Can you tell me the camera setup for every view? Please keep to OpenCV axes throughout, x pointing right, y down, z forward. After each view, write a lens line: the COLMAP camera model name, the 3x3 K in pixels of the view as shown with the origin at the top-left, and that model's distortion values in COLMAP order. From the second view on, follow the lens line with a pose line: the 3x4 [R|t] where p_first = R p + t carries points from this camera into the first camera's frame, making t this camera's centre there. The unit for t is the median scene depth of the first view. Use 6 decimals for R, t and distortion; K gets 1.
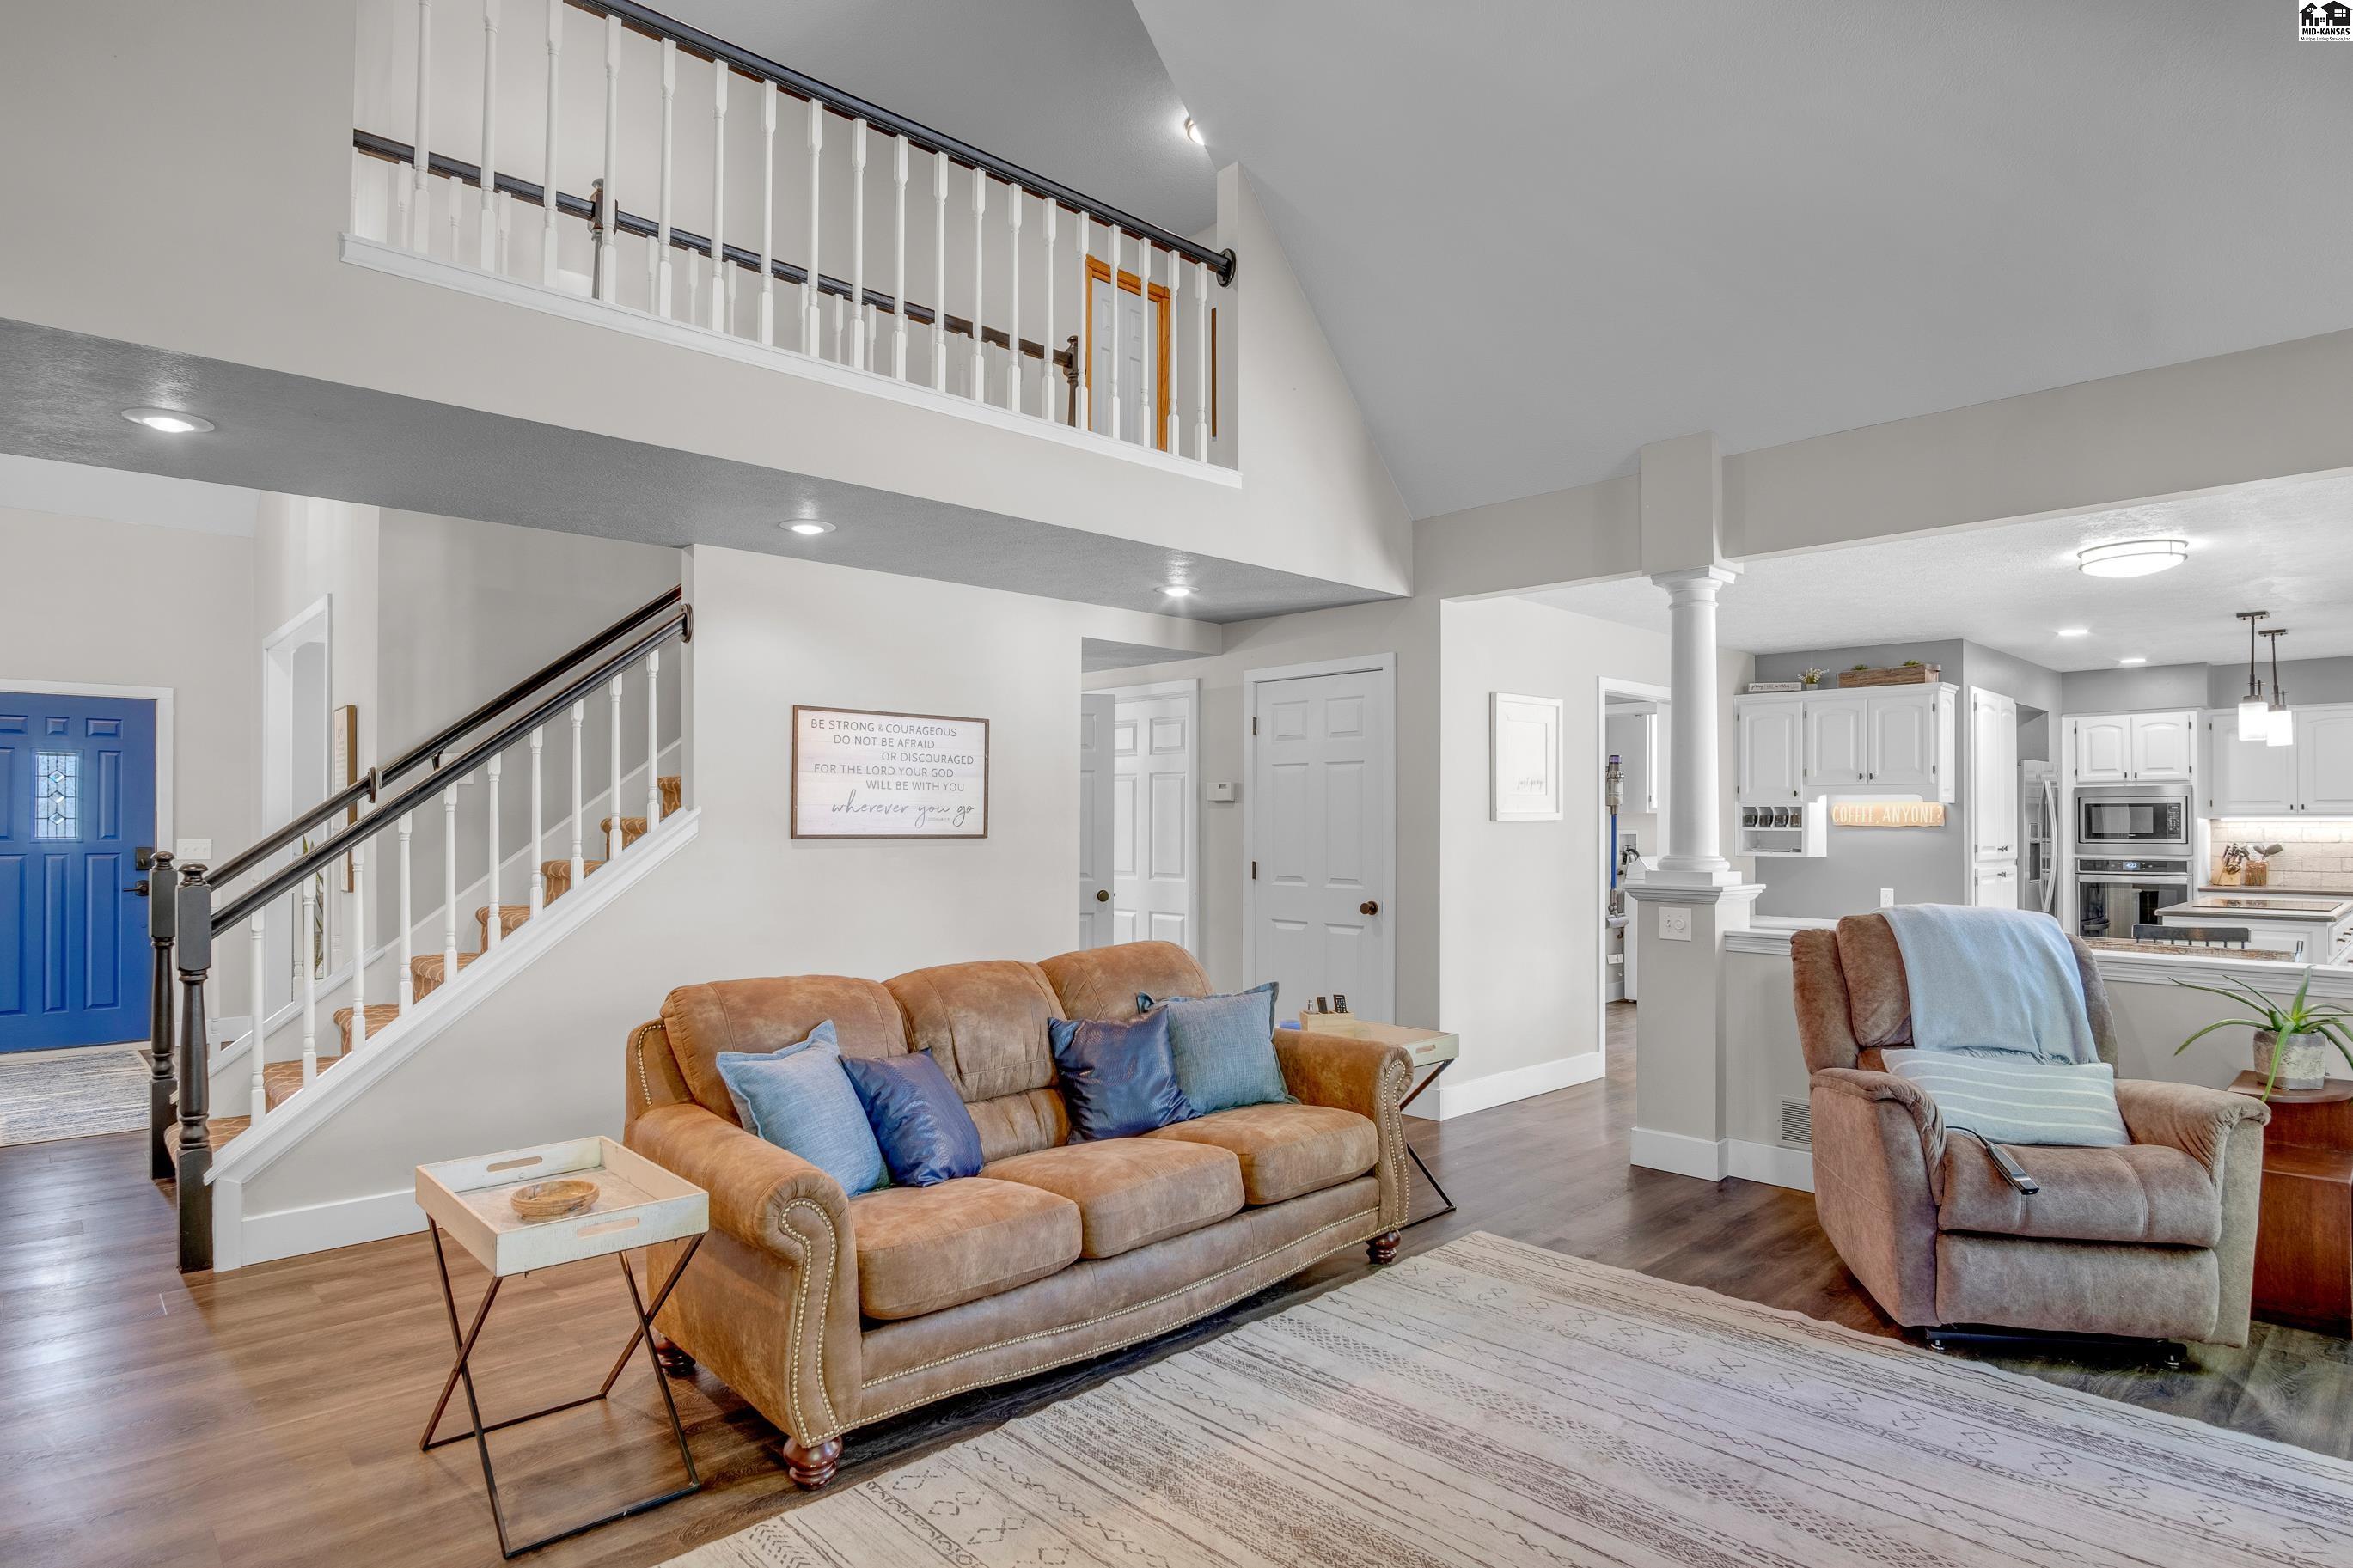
lens RADIAL K [[1256.3, 0, 1174.8], [0, 1256.3, 819.0], [0, 0, 1]] dist [-0.028970, 0.001288]
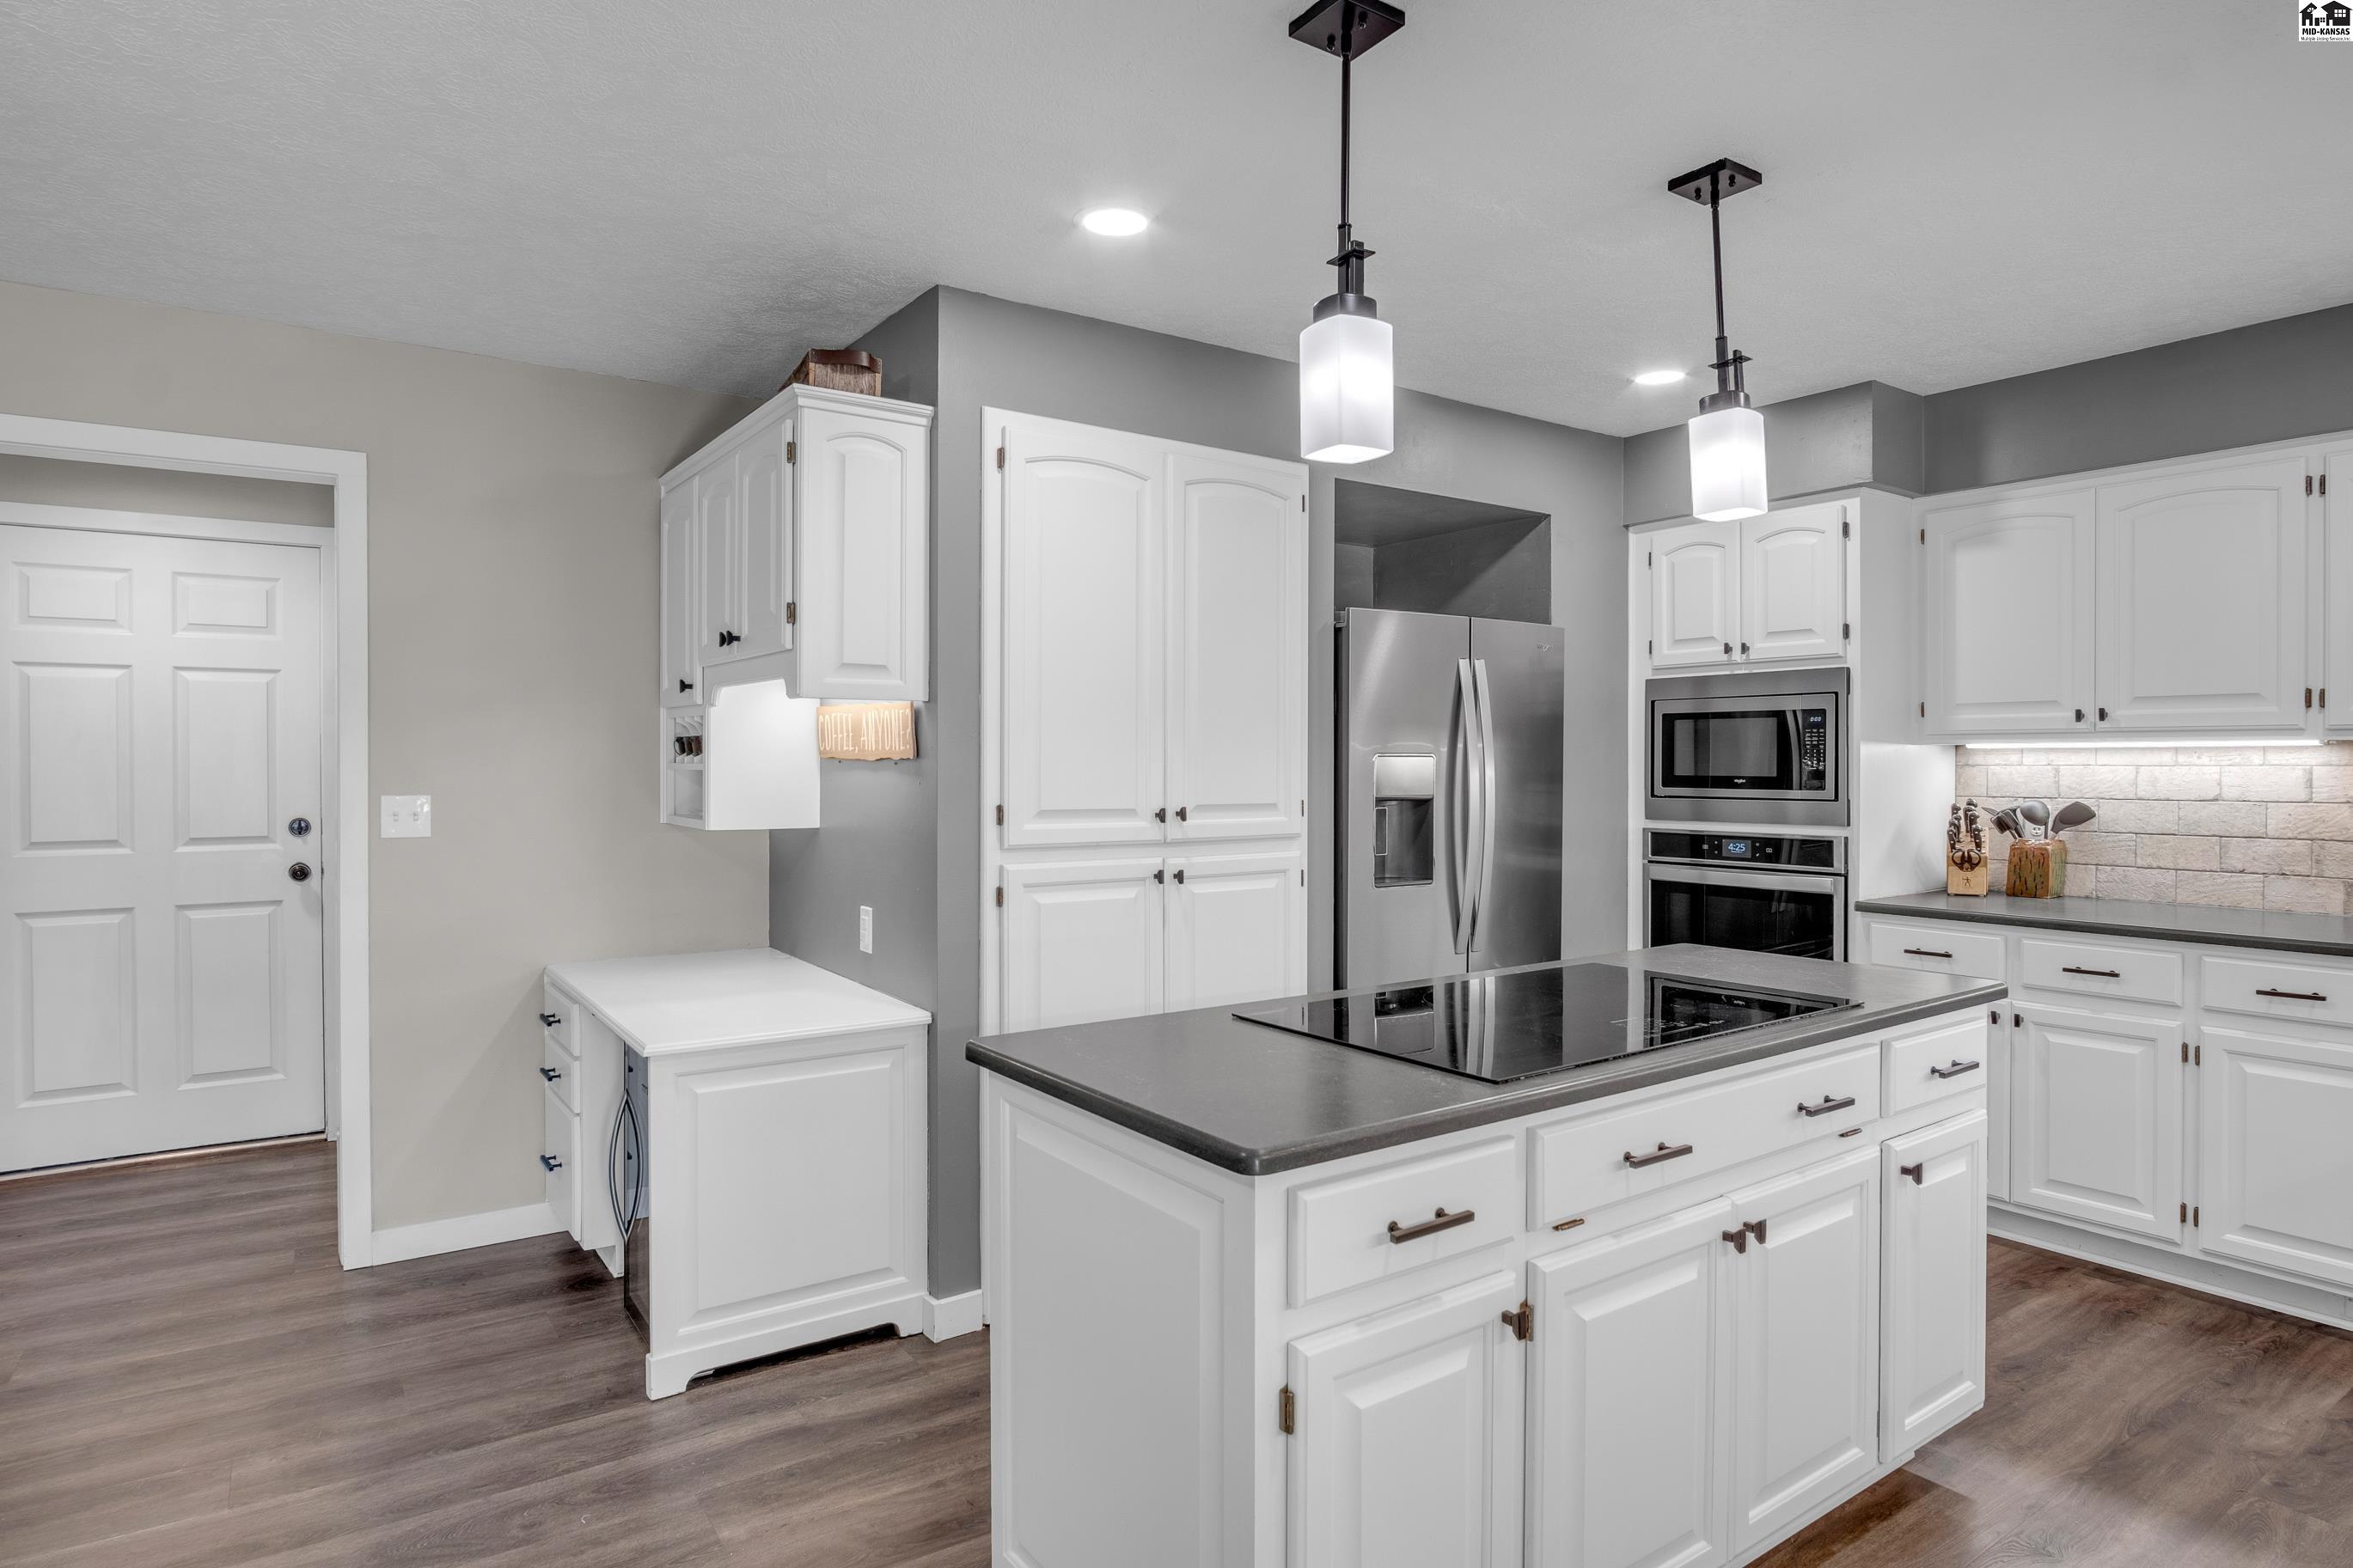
lens RADIAL K [[1299.0, 0, 1184.7], [0, 1299.0, 758.6], [0, 0, 1]] dist [-0.024786, 0.002935]
pose [[0.989602, 0.001266, -0.143829, 0.650761], [-0.001175, 0.999999, 0.000718, 0.004953], [0.143830, -0.000541, 0.989602, 0.504971]]
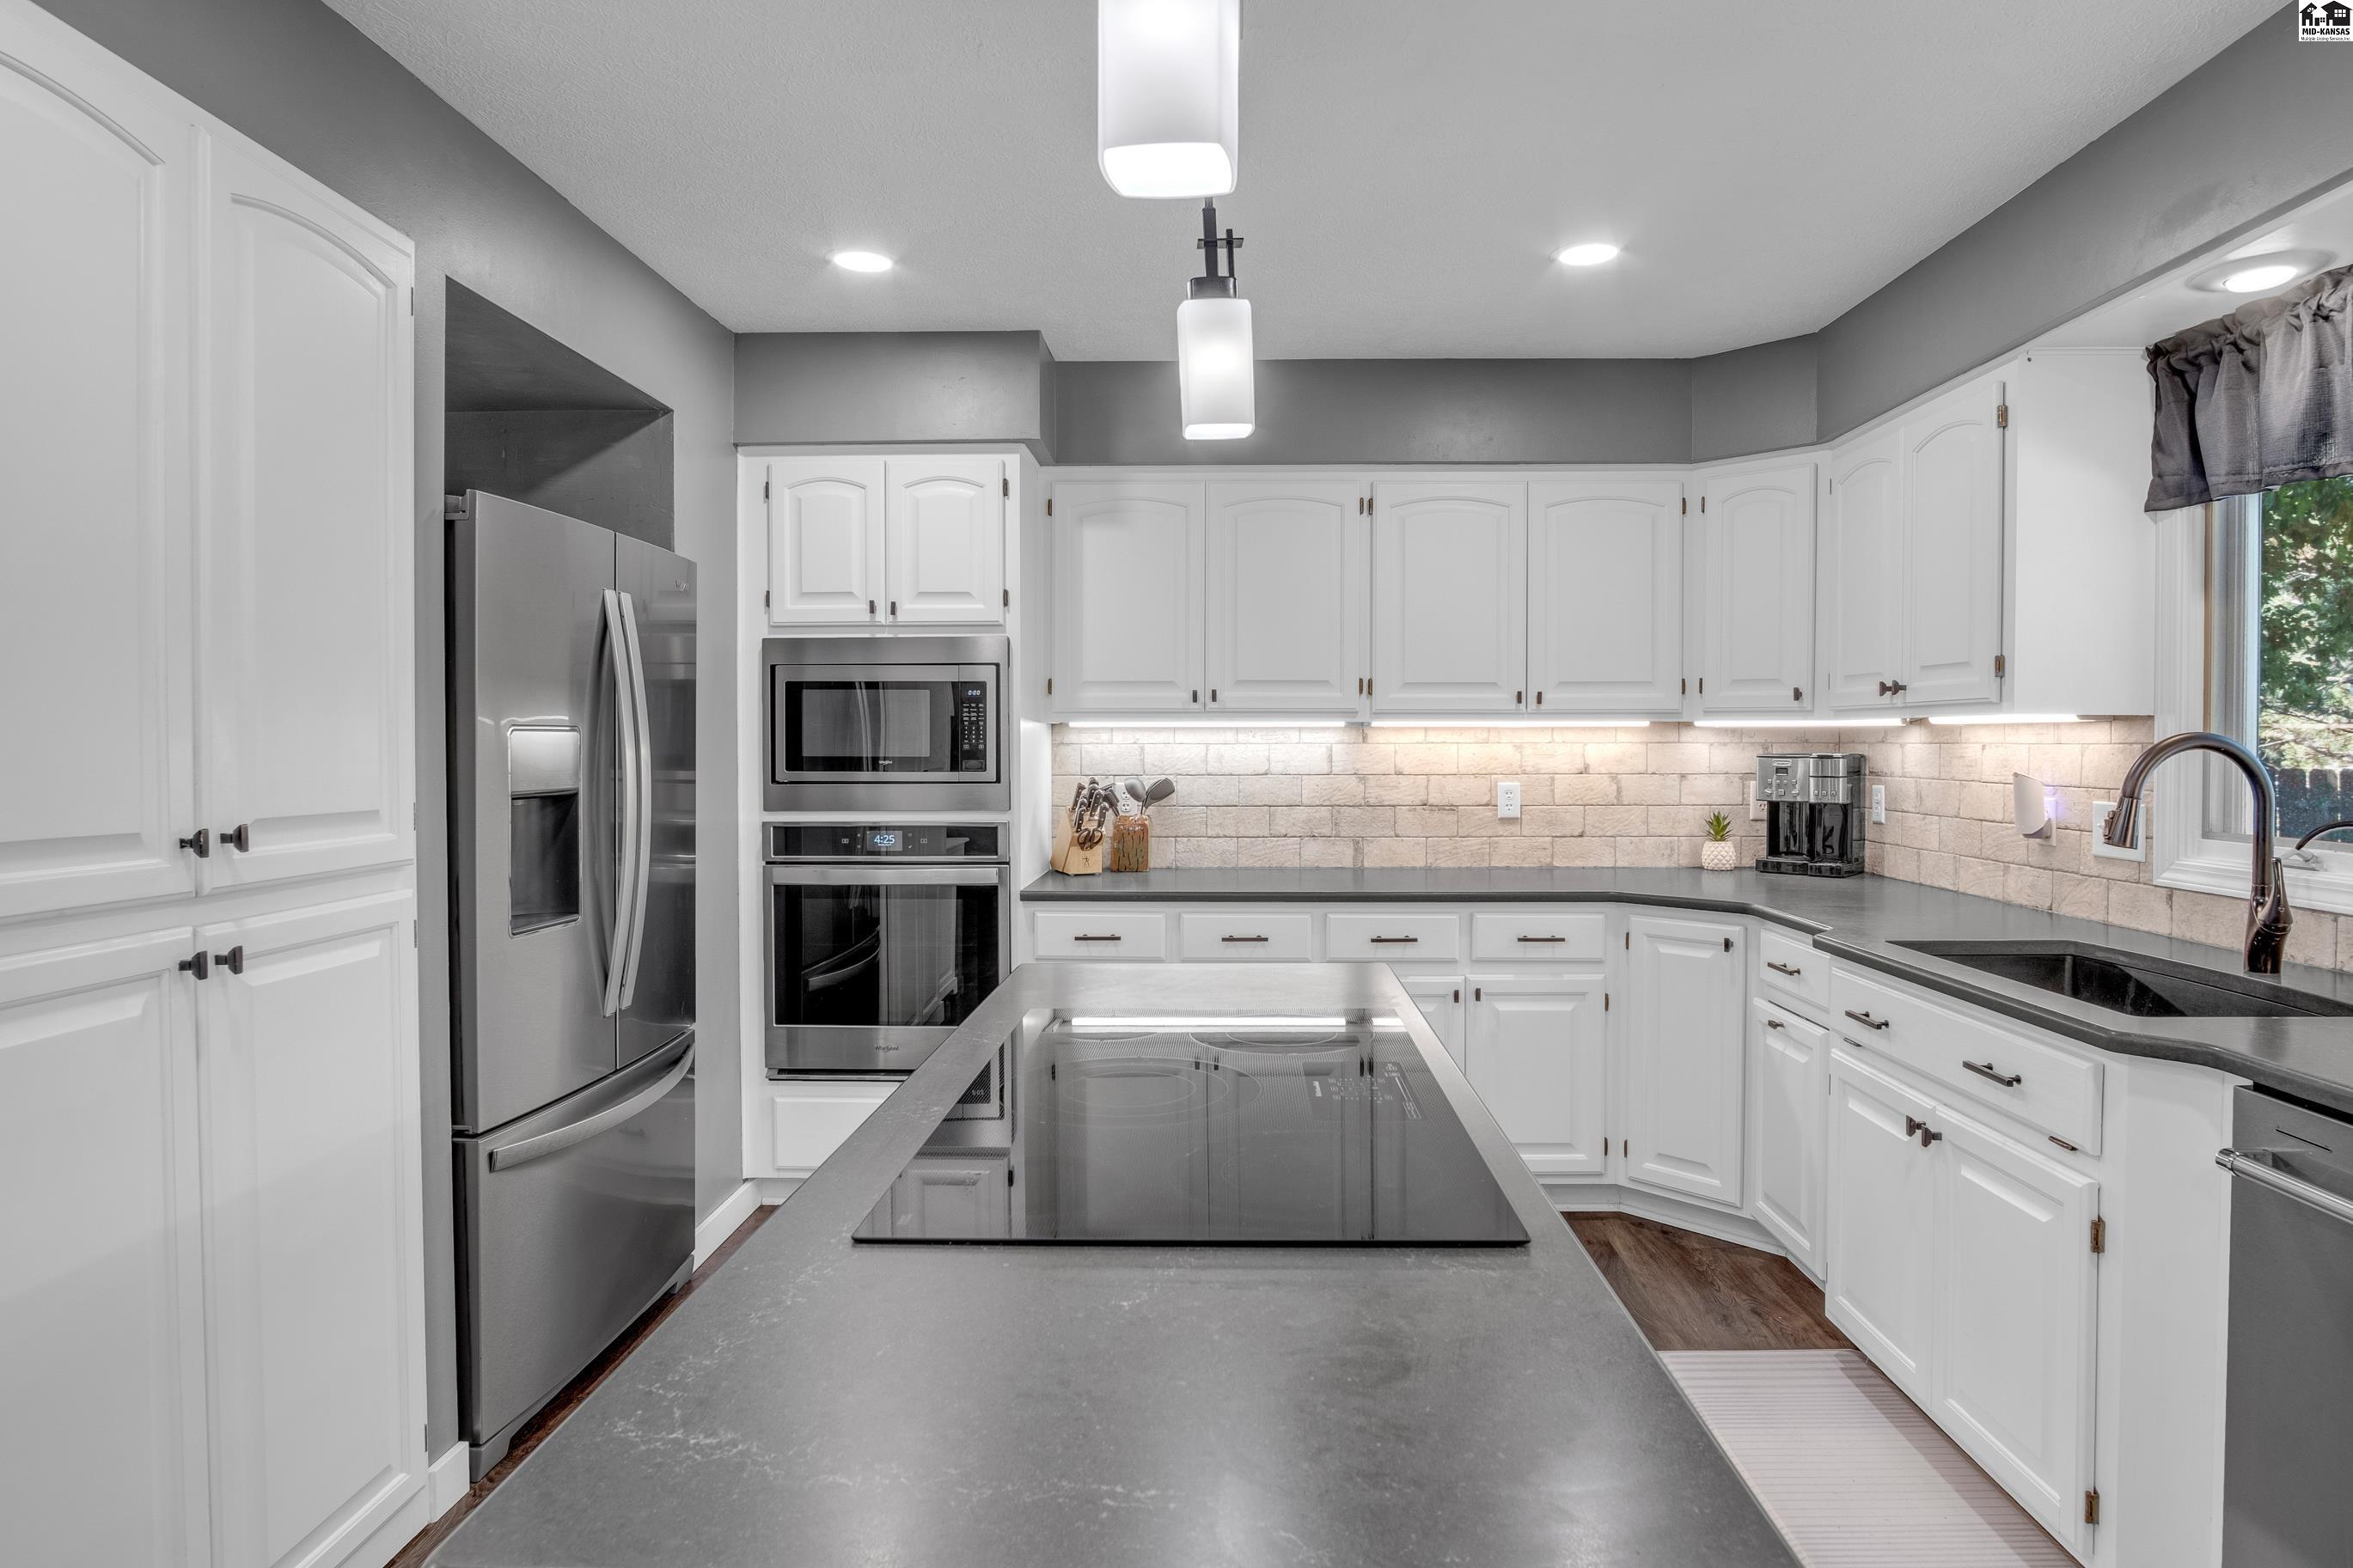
lens RADIAL K [[1319.2, 0, 1189.0], [0, 1319.2, 763.8], [0, 0, 1]] dist [-0.025670, 0.000694]
pose [[0.709304, -0.009652, 0.704837, 0.556341], [-0.002576, 0.999864, 0.016285, 0.006737], [-0.704898, -0.013367, 0.709183, 0.644549]]
